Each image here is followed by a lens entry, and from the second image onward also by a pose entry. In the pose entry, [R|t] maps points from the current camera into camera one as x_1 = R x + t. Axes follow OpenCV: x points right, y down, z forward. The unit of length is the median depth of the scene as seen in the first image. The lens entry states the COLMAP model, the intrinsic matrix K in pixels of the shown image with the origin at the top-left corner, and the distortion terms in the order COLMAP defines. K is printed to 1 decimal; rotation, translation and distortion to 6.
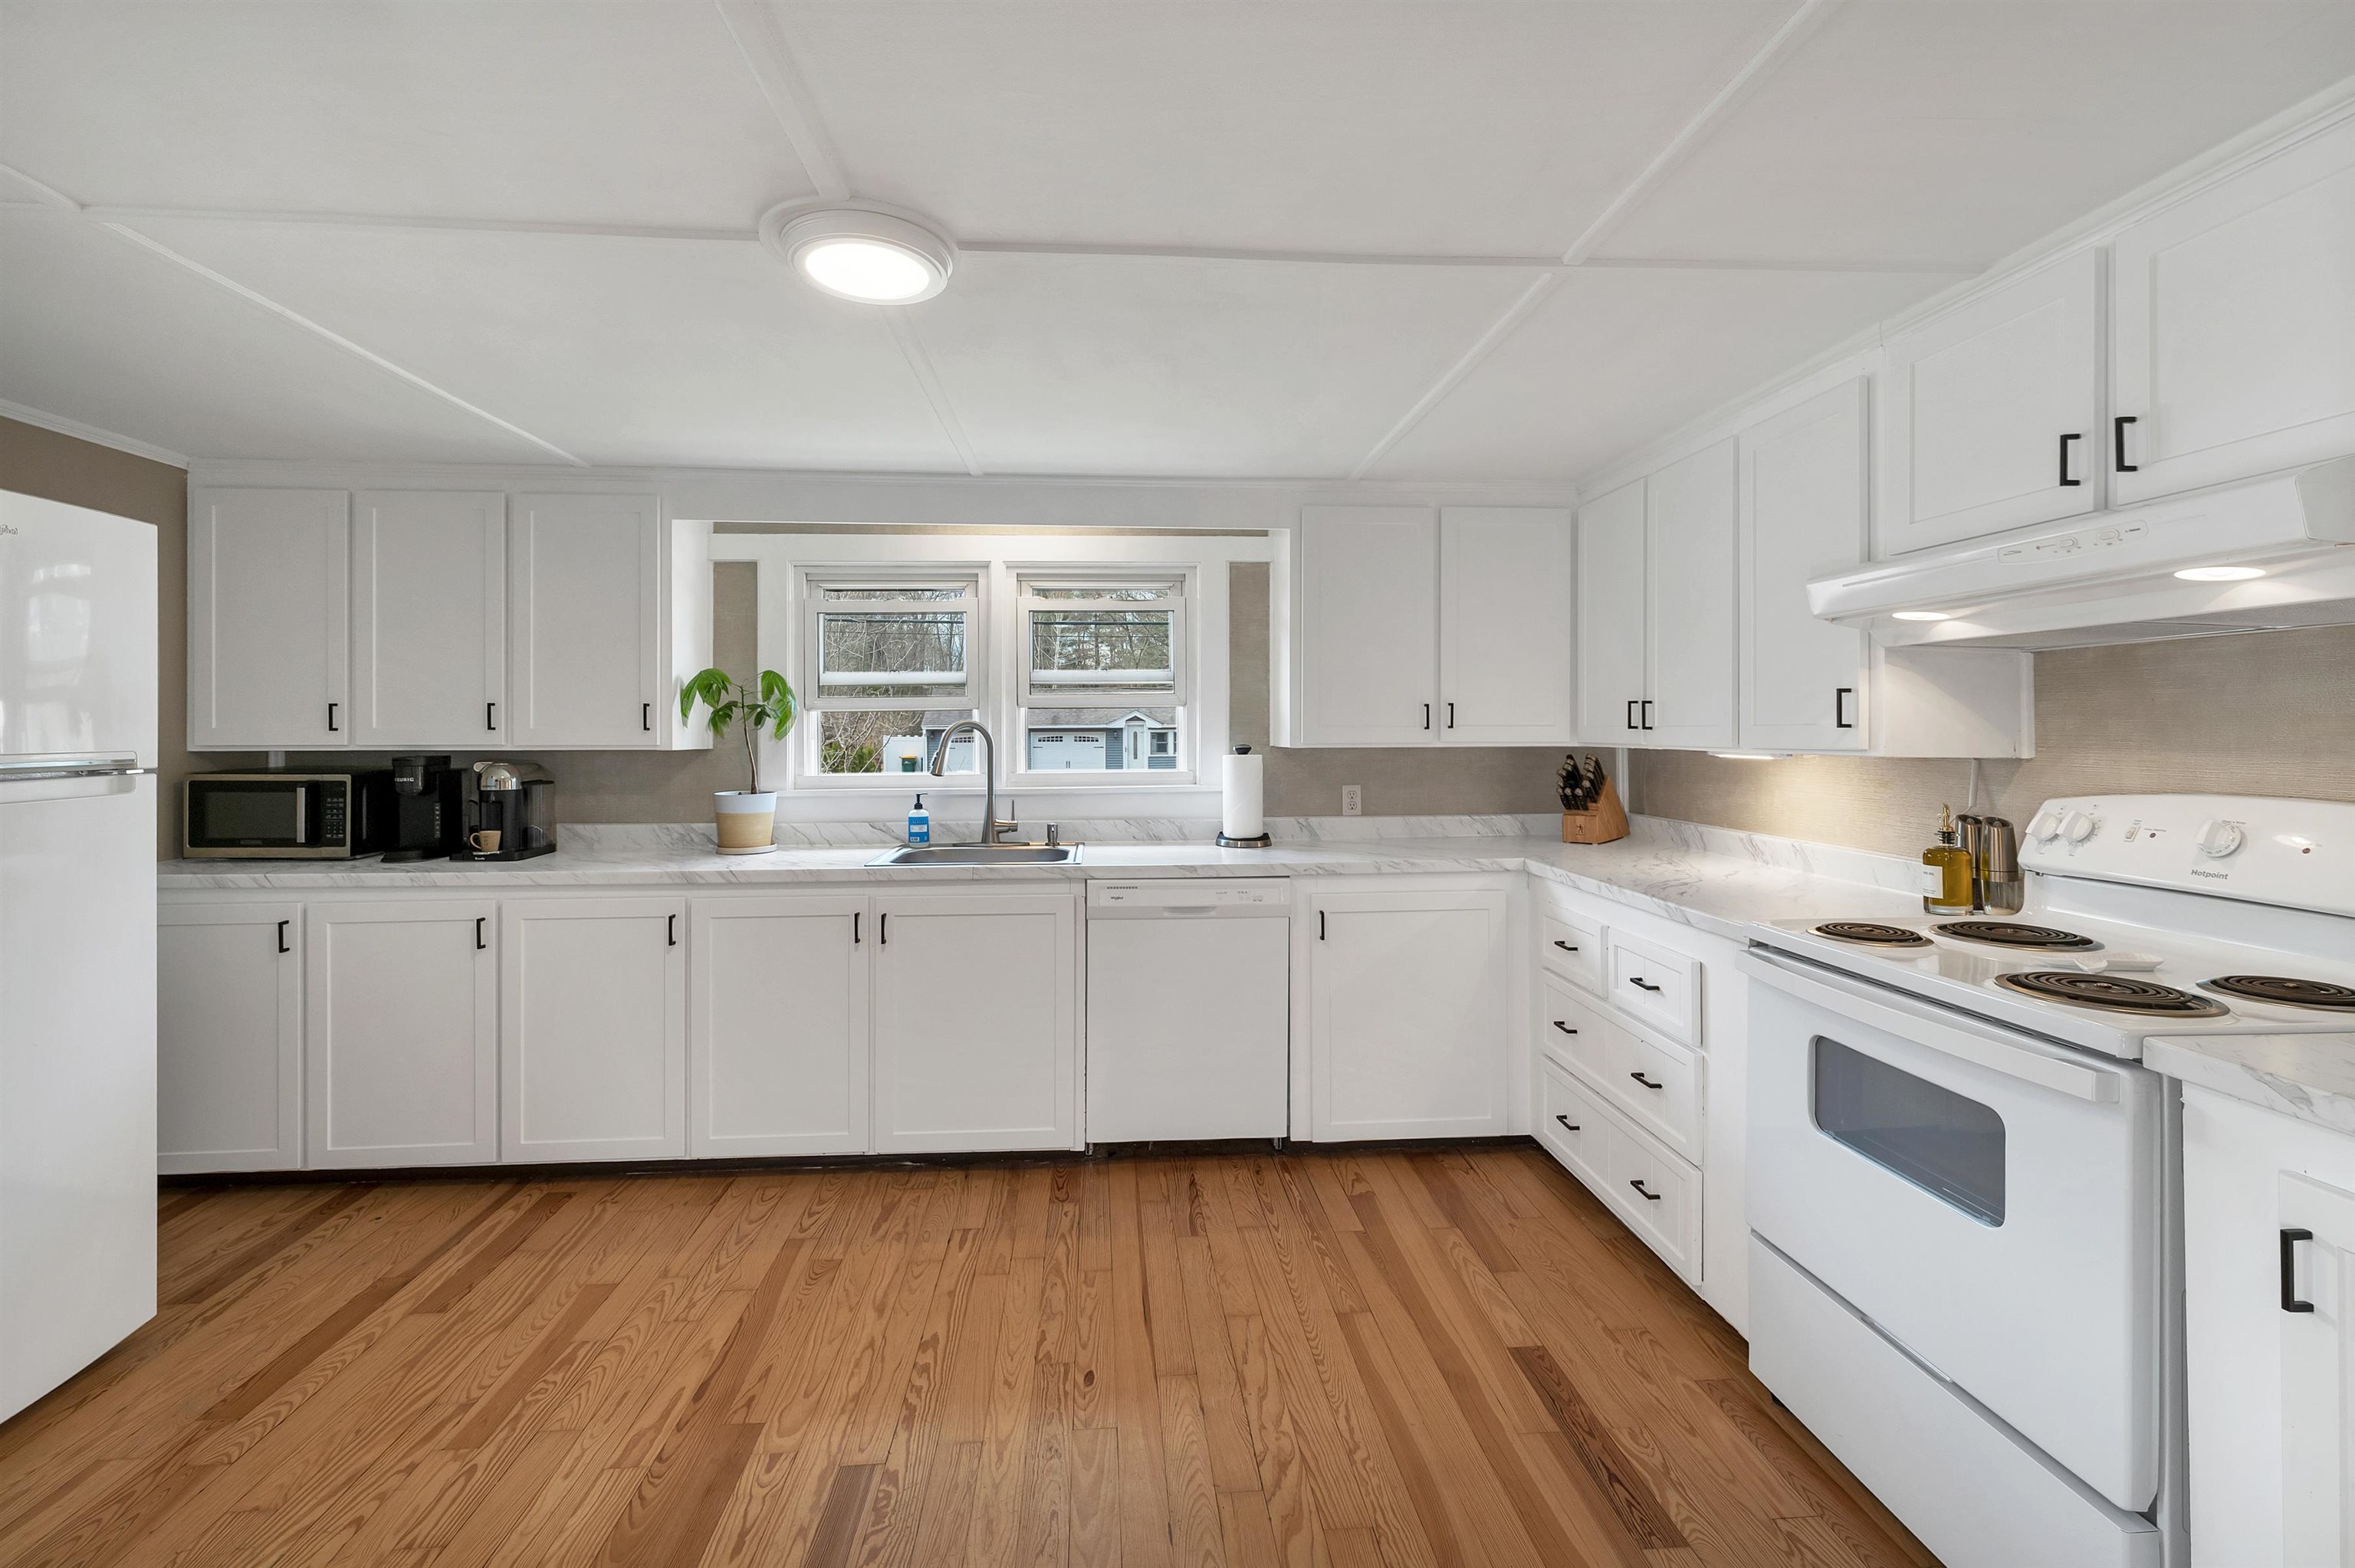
lens RADIAL K [[1005.7, 0, 1185.2], [0, 1005.7, 747.4], [0, 0, 1]] dist [0.000533, 0.000528]
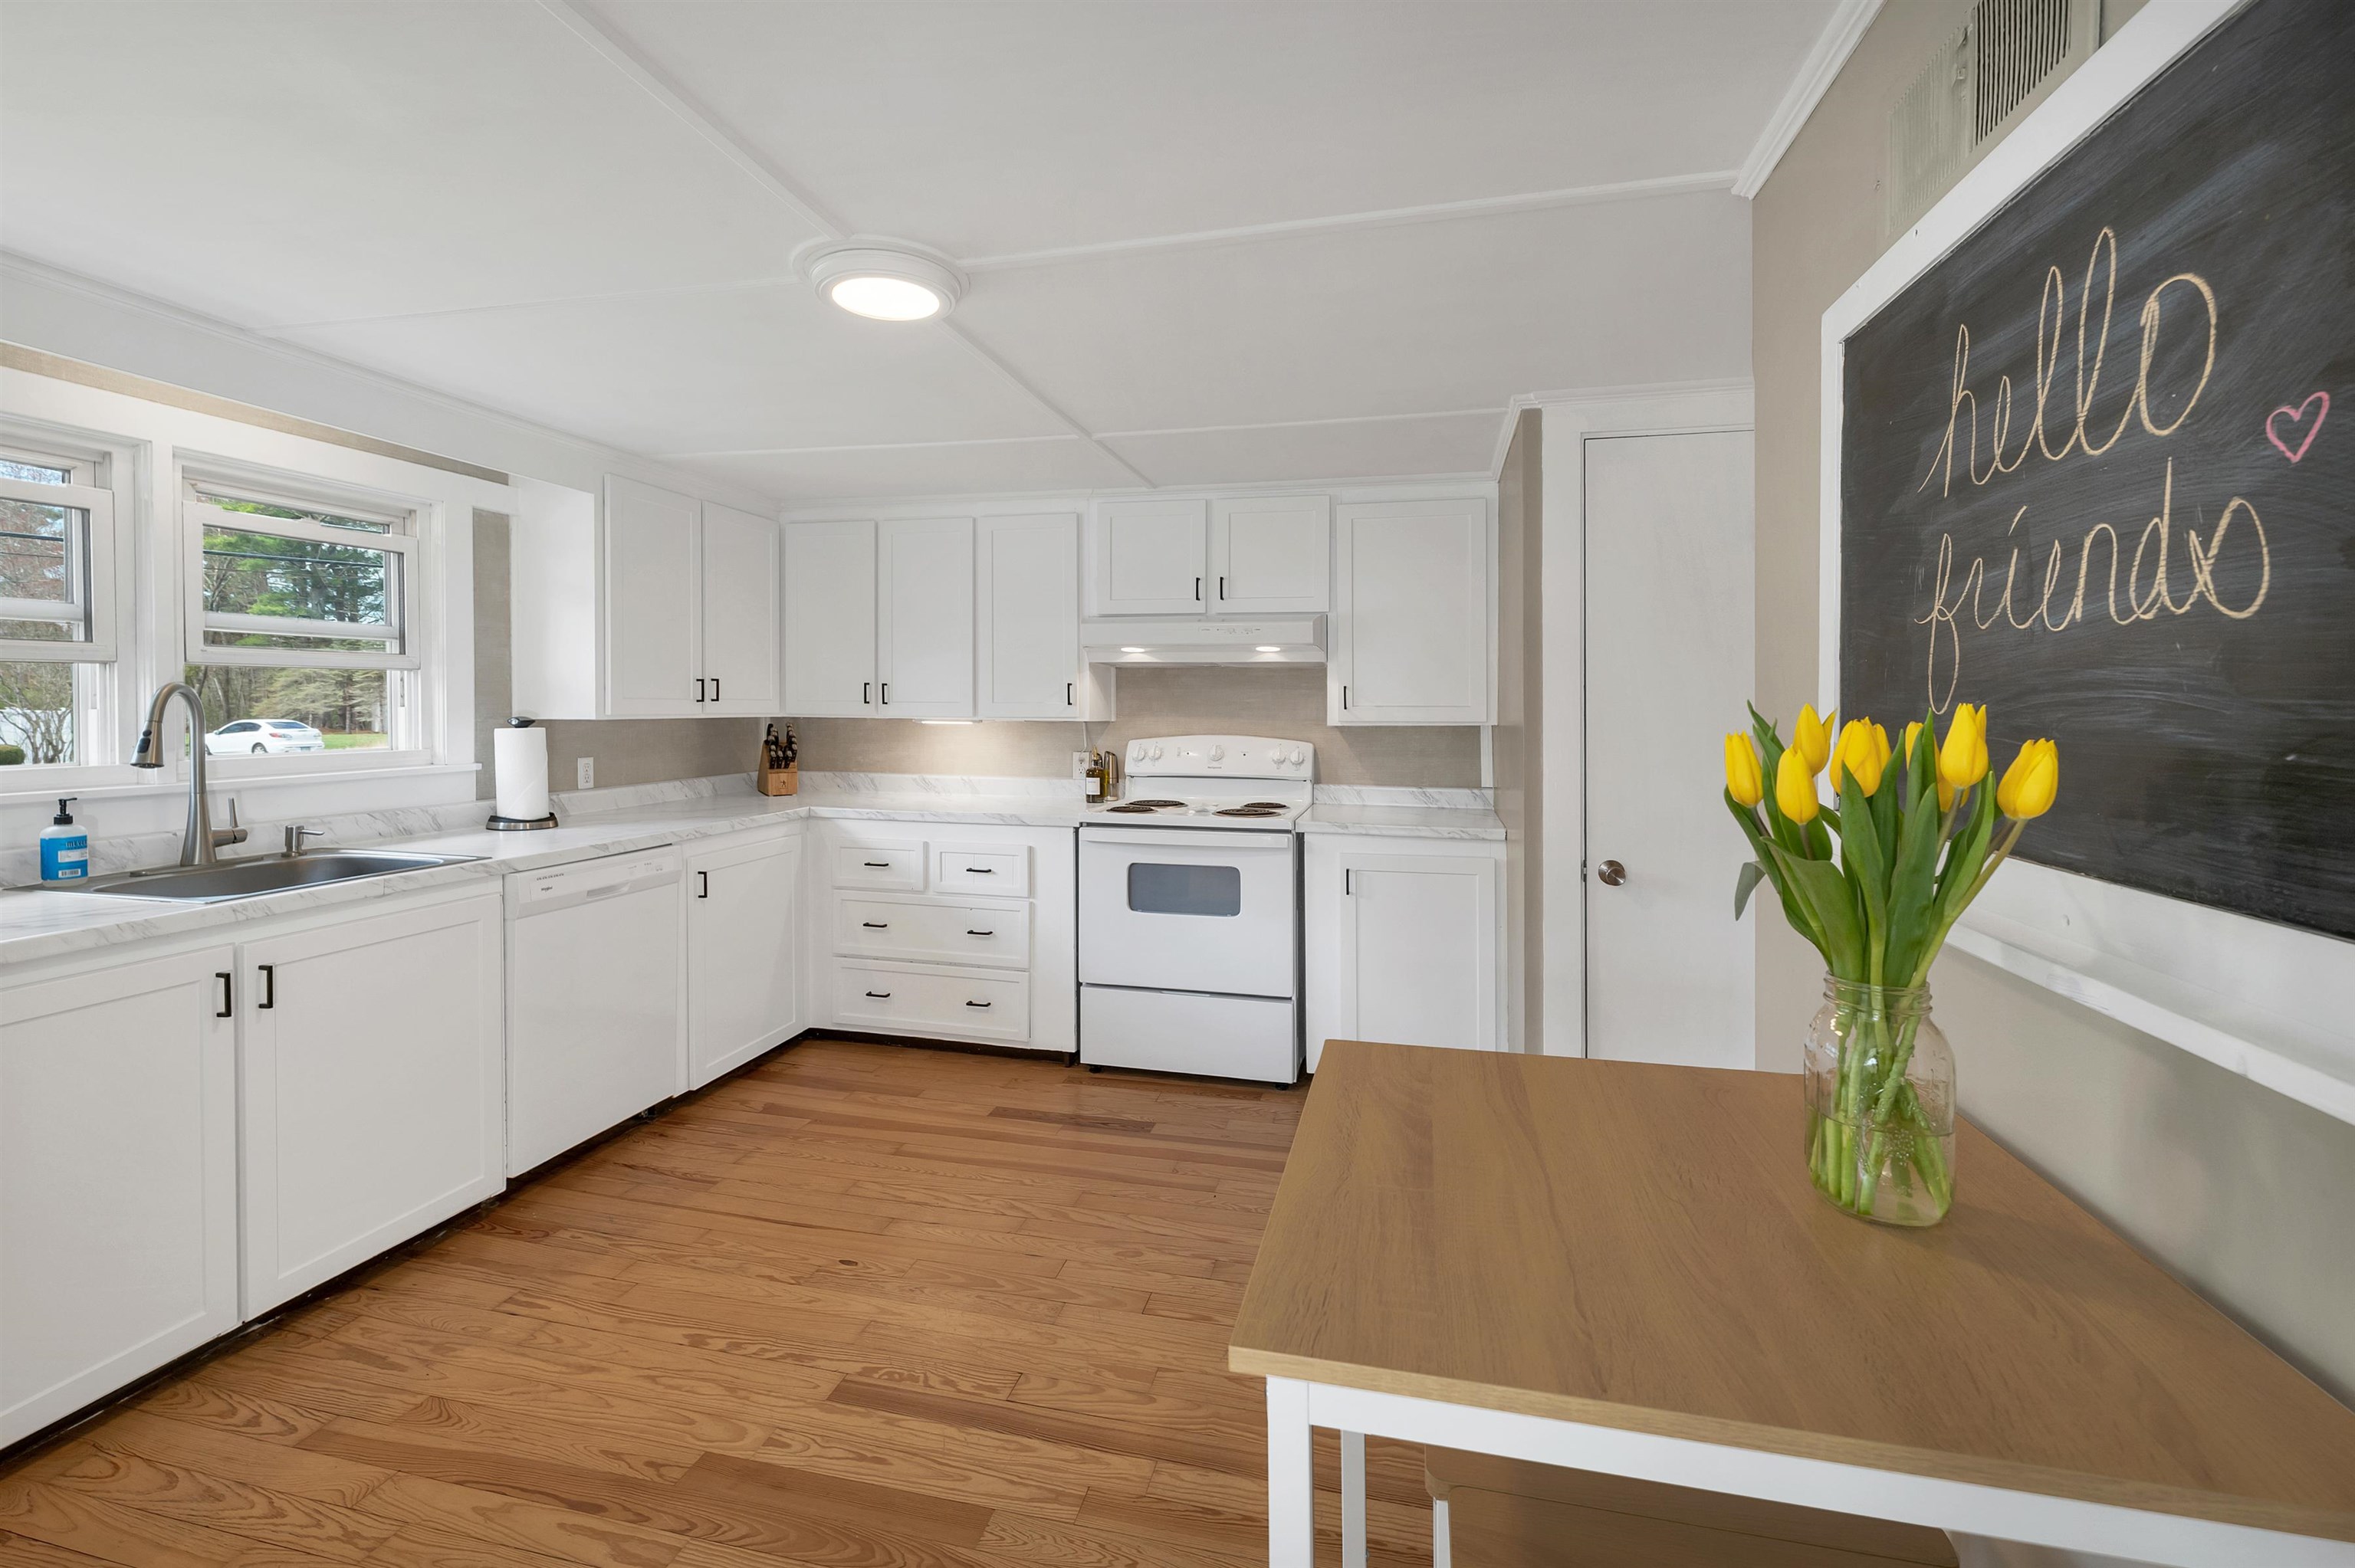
lens RADIAL K [[1005.7, 0, 1148.6], [0, 1005.7, 727.7], [0, 0, 1]] dist [0.000533, 0.000528]
pose [[0.330197, -0.015226, 0.943789, -0.788092], [0.007022, 0.999882, 0.013674, -0.002098], [-0.943886, 0.002112, 0.330265, 0.213601]]
